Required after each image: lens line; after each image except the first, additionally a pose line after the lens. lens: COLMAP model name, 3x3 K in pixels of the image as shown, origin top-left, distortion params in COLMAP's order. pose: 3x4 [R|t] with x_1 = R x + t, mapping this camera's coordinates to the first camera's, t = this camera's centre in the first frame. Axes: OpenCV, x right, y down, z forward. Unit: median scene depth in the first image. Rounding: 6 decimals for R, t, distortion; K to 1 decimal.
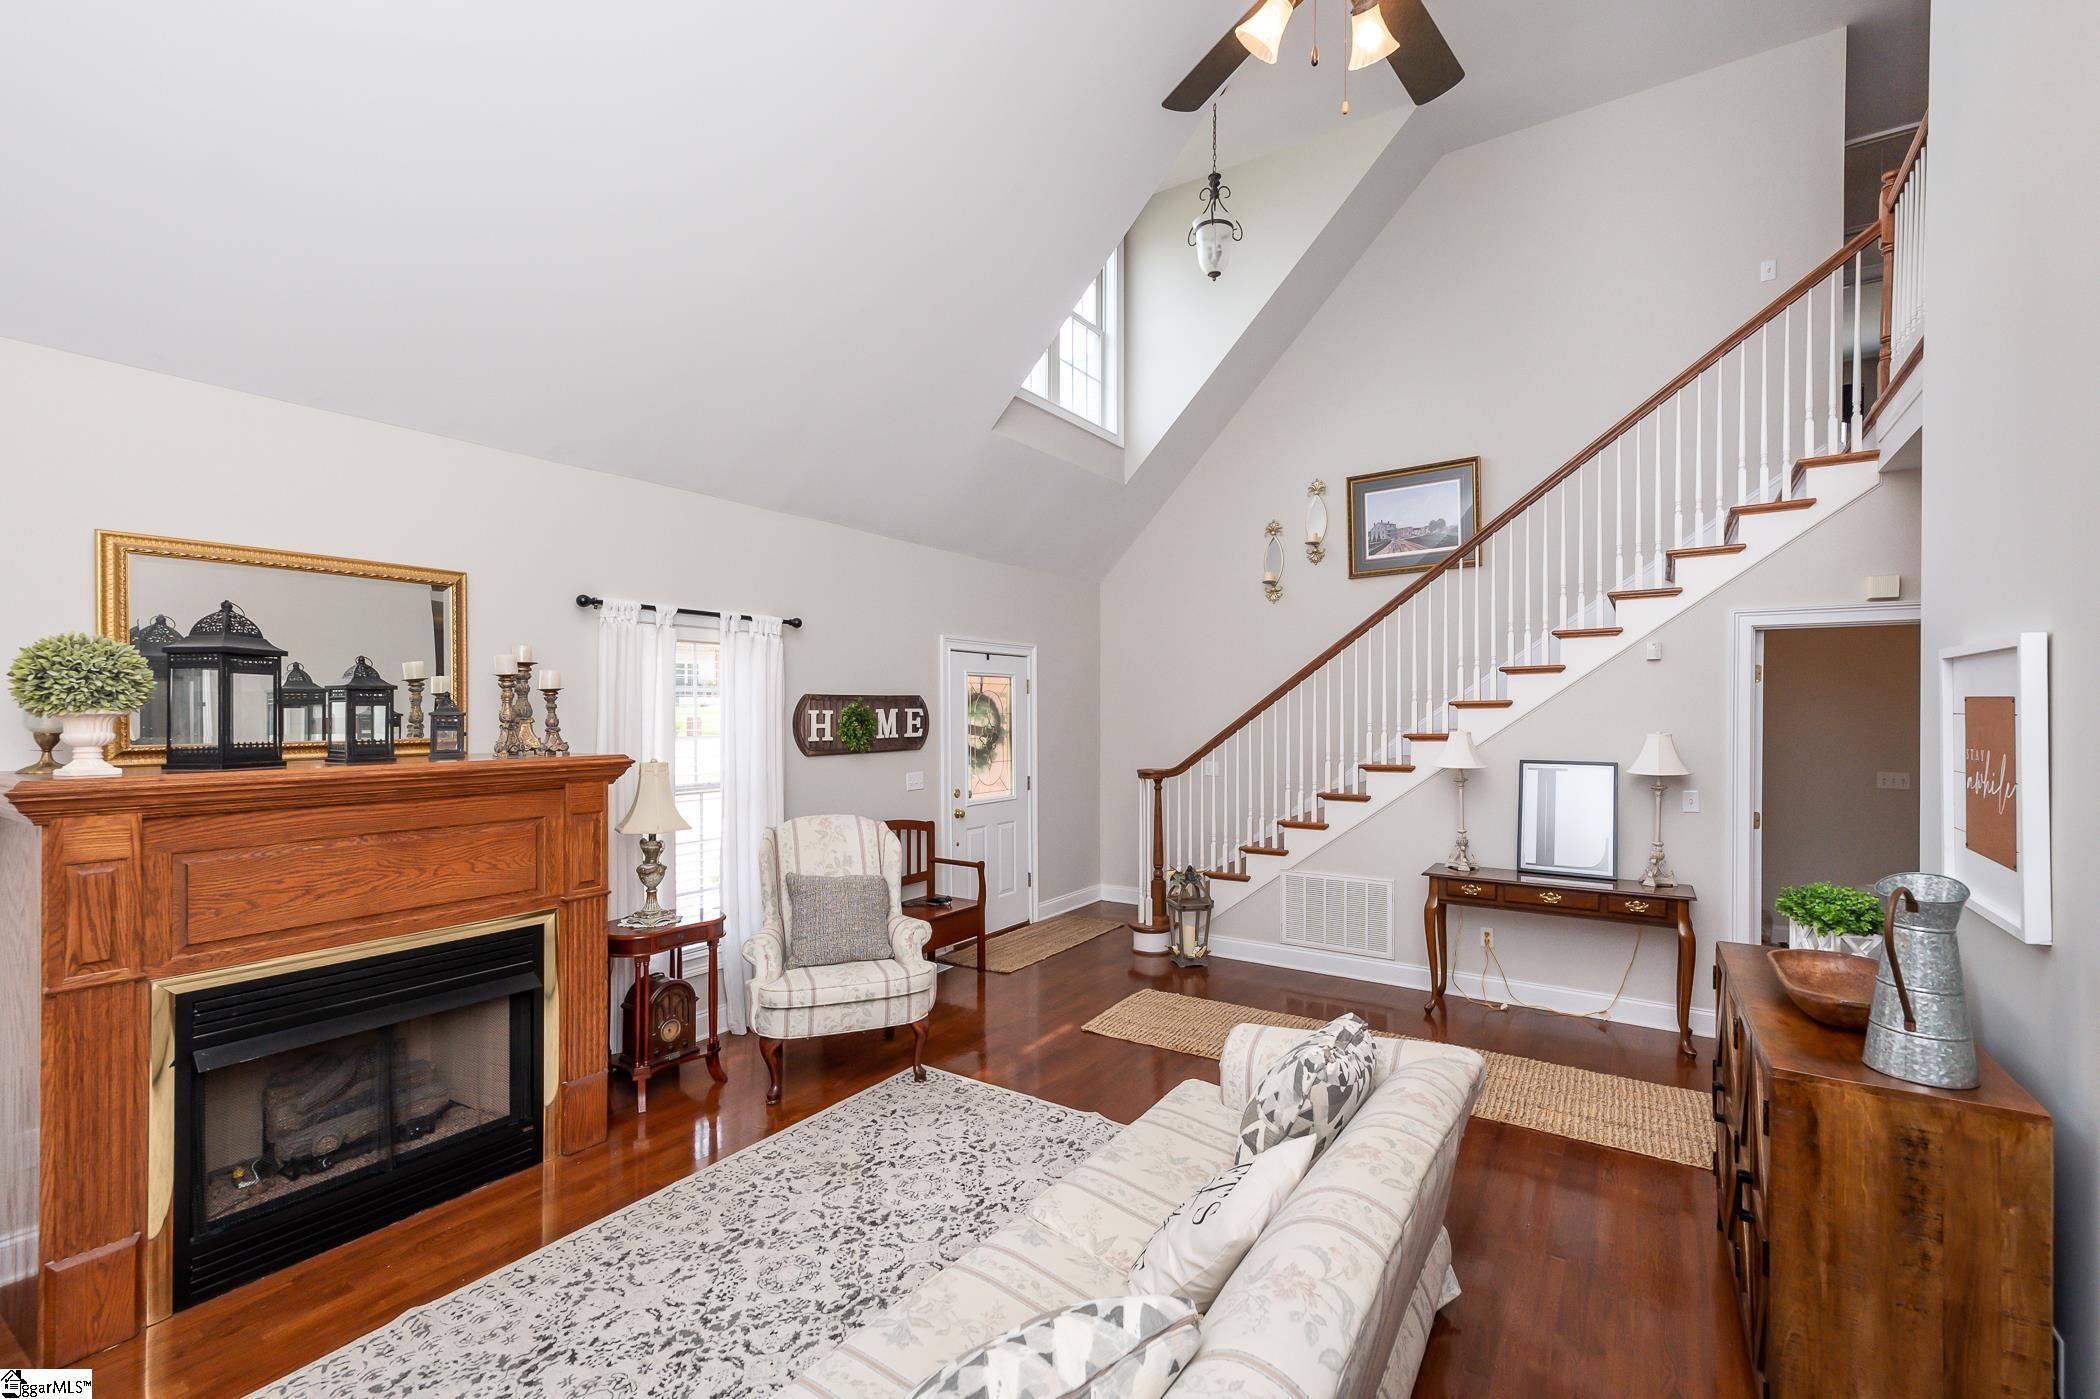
lens RADIAL K [[920.0, 0, 1050.0], [0, 920.0, 699.5], [0, 0, 1]] dist [-0.000001, -0.000017]
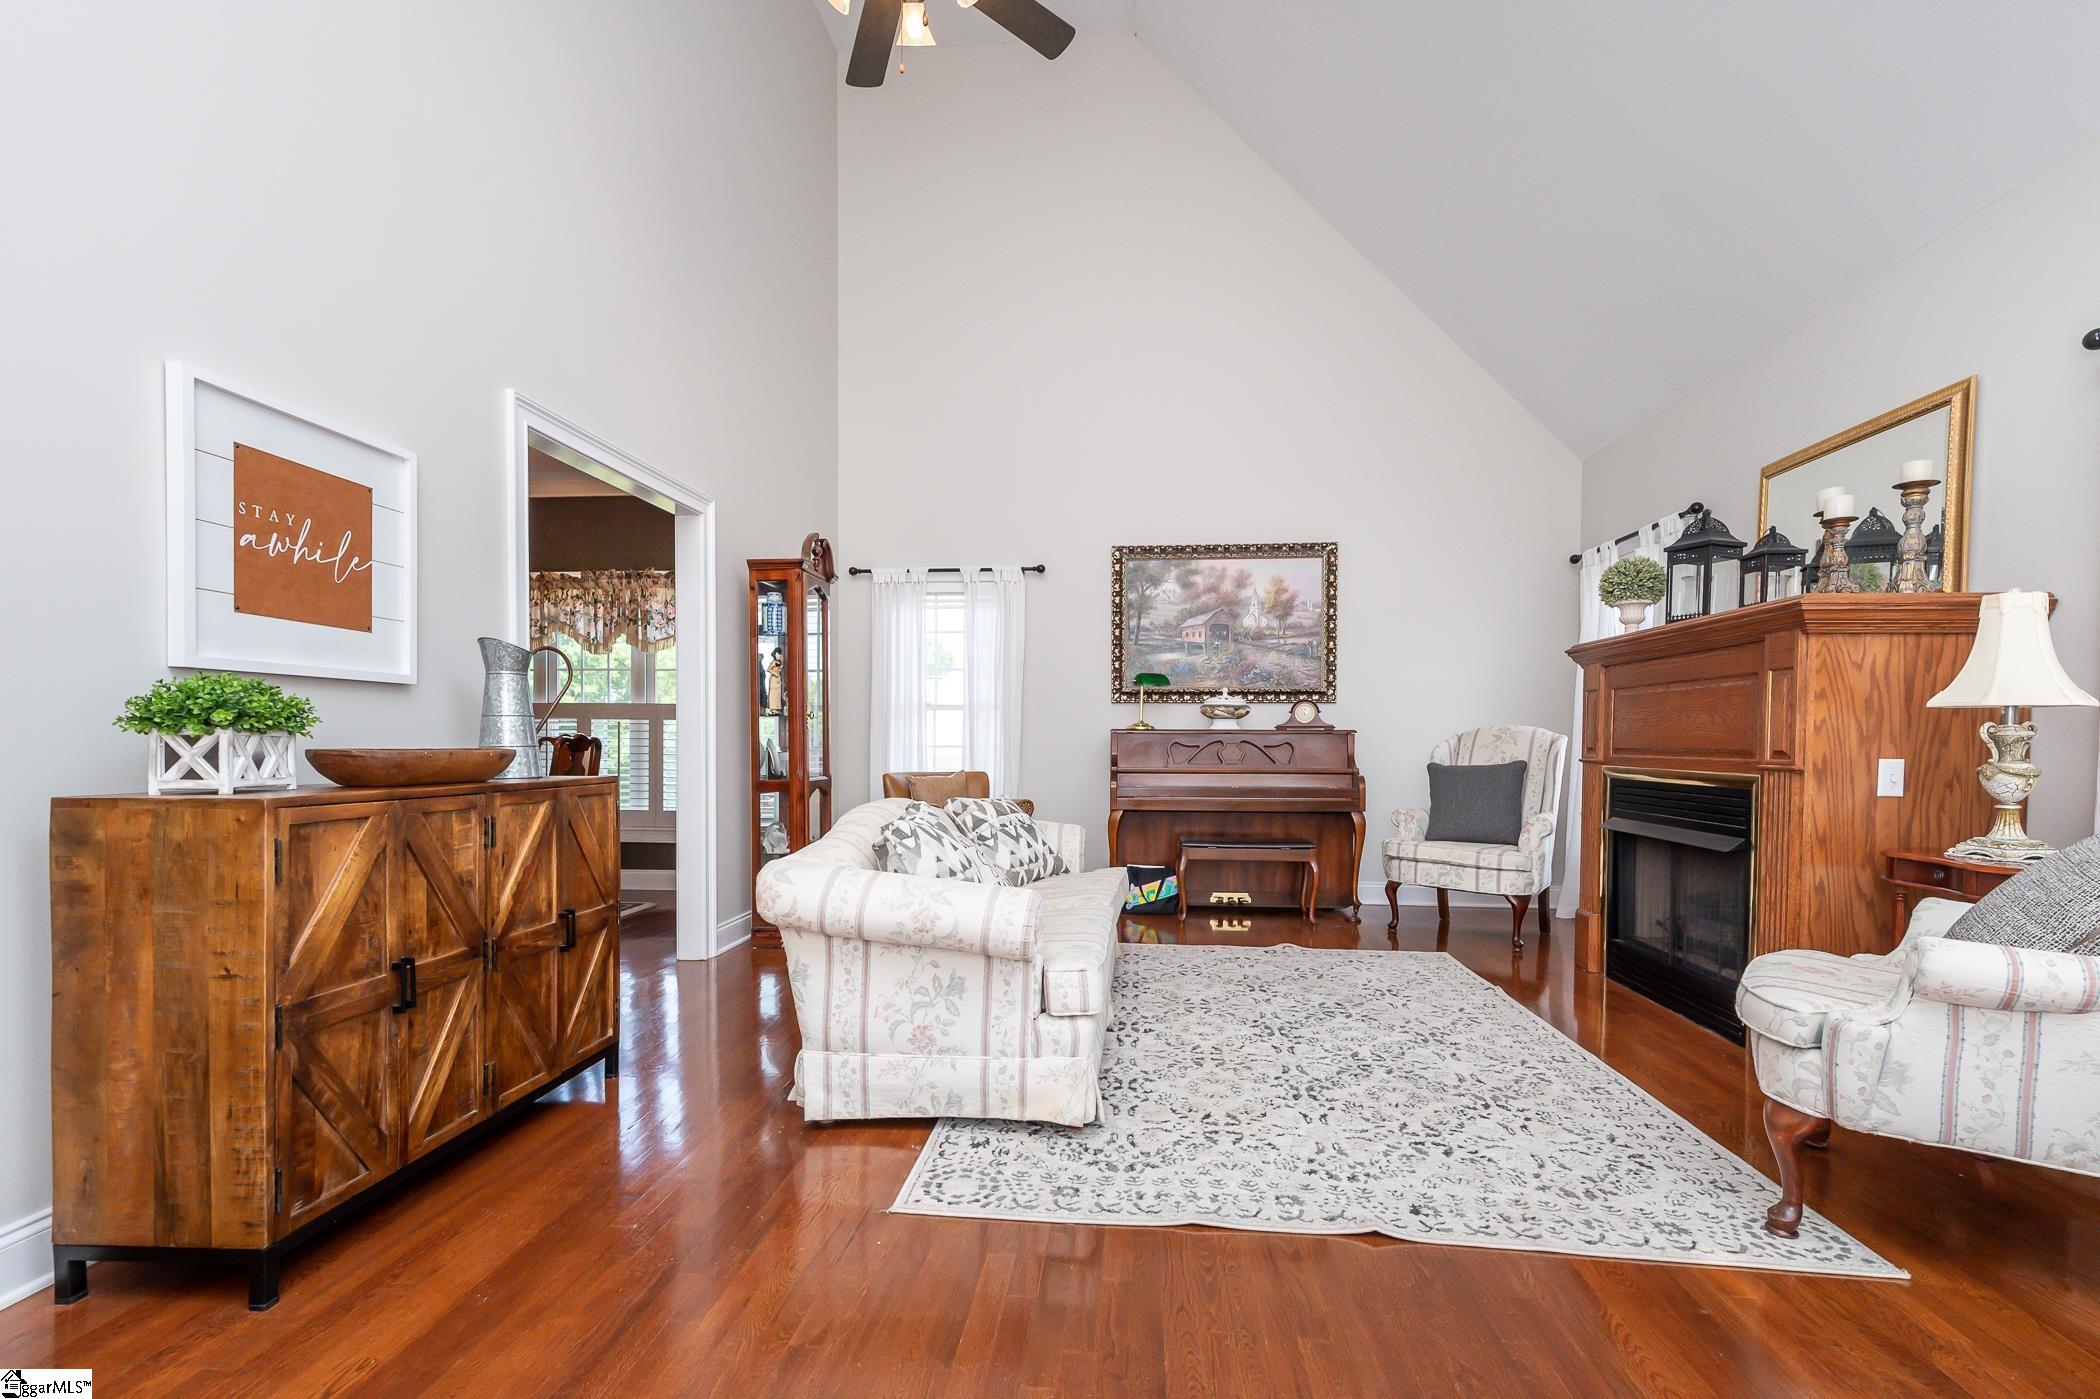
lens RADIAL K [[950.8, 0, 1055.8], [0, 950.8, 768.0], [0, 0, 1]] dist [0.013731, -0.000201]
pose [[-0.883259, 0.007109, -0.468832, 0.518595], [-0.002190, 0.999812, 0.019287, 0.209140], [0.468881, 0.018063, -0.883077, 1.564874]]
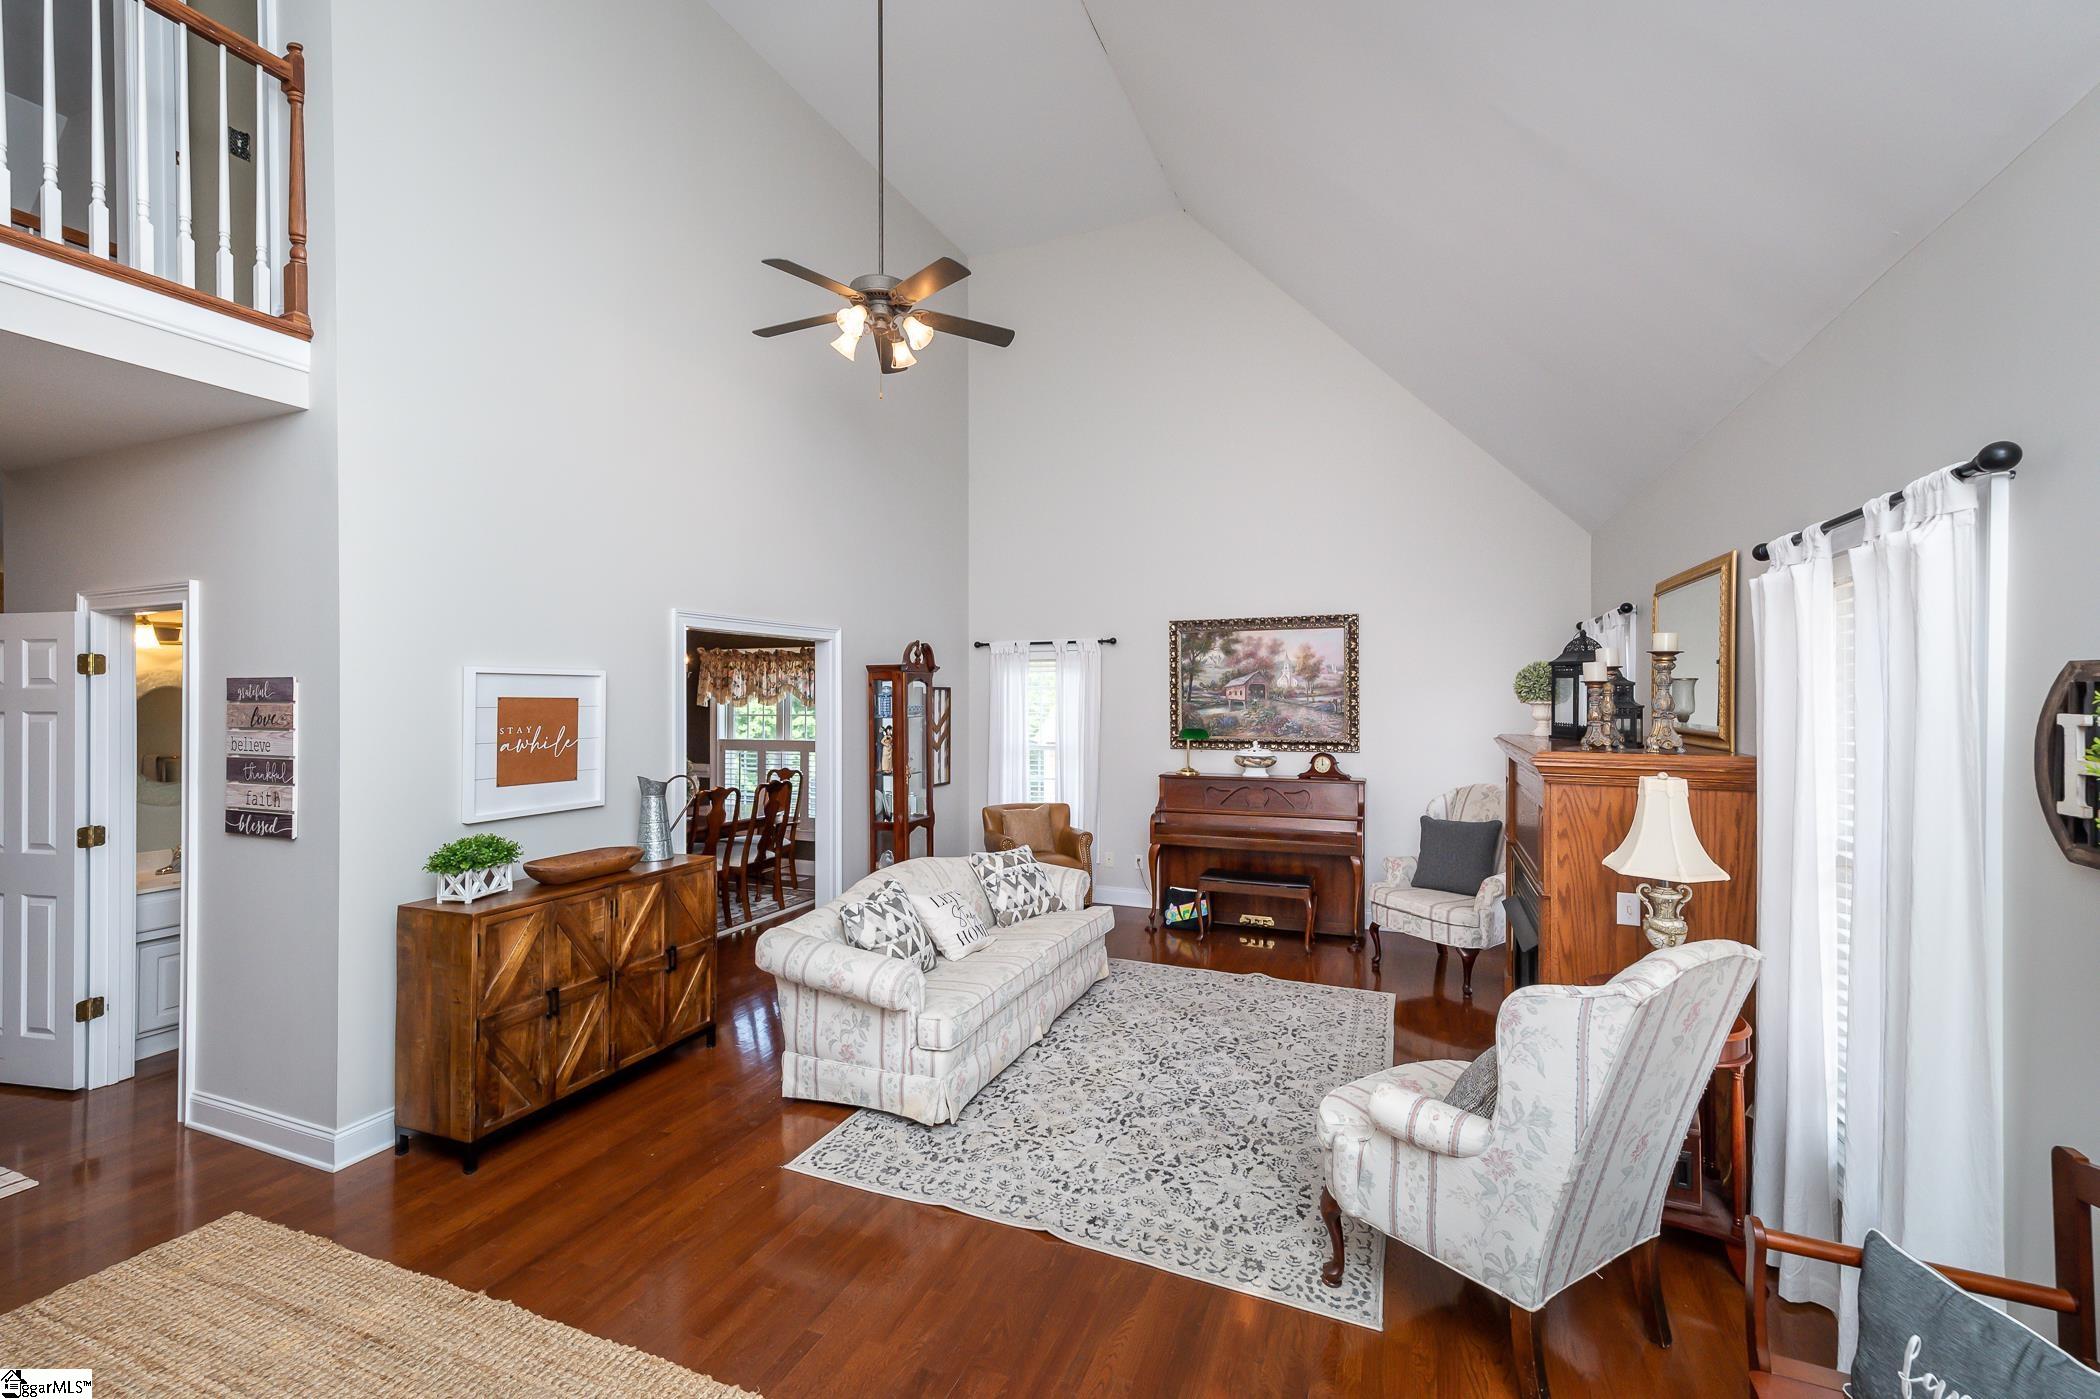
lens RADIAL K [[864.1, 0, 1050.0], [0, 864.1, 699.5], [0, 0, 1]] dist [0.013623, -0.000025]
pose [[-0.982957, 0.003703, -0.183801, 0.205866], [0.005062, 0.999963, -0.006927, 0.010059], [0.183768, -0.007739, -0.982939, 1.954301]]
